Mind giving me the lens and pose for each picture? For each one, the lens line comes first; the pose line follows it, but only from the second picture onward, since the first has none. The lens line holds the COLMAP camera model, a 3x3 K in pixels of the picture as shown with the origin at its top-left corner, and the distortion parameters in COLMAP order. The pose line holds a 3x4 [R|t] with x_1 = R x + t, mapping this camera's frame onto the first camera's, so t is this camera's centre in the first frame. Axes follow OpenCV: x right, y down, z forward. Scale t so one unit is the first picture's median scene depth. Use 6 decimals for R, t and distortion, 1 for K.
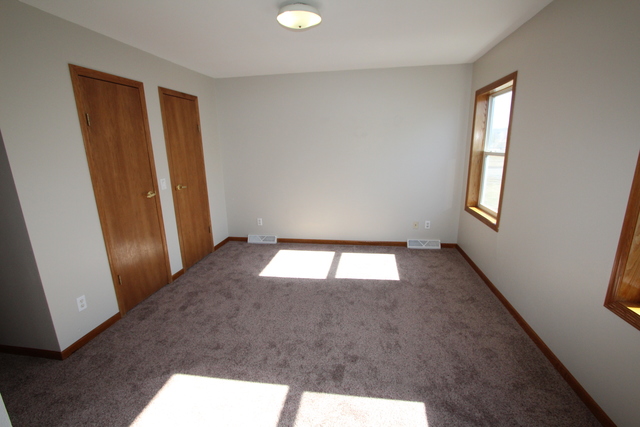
lens RADIAL K [[294.1, 0, 322.1], [0, 294.1, 212.8], [0, 0, 1]] dist [-0.019778, -0.000045]
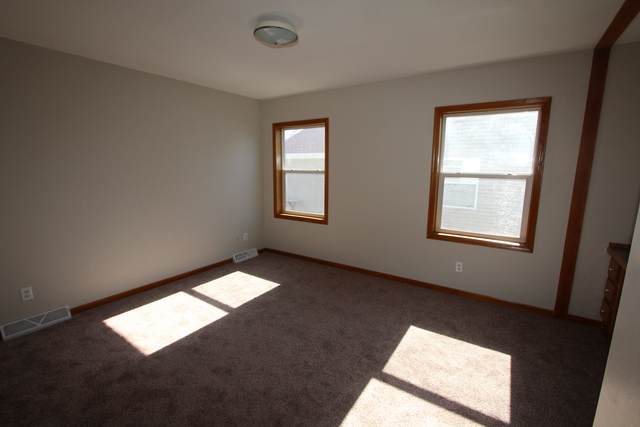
lens RADIAL K [[294.1, 0, 318.6], [0, 294.1, 214.8], [0, 0, 1]] dist [-0.019778, -0.000045]
pose [[0.434668, -0.131473, 0.890943, -0.550520], [0.189996, 0.980408, 0.051981, -0.051669], [-0.880321, 0.146681, 0.451131, 0.288473]]
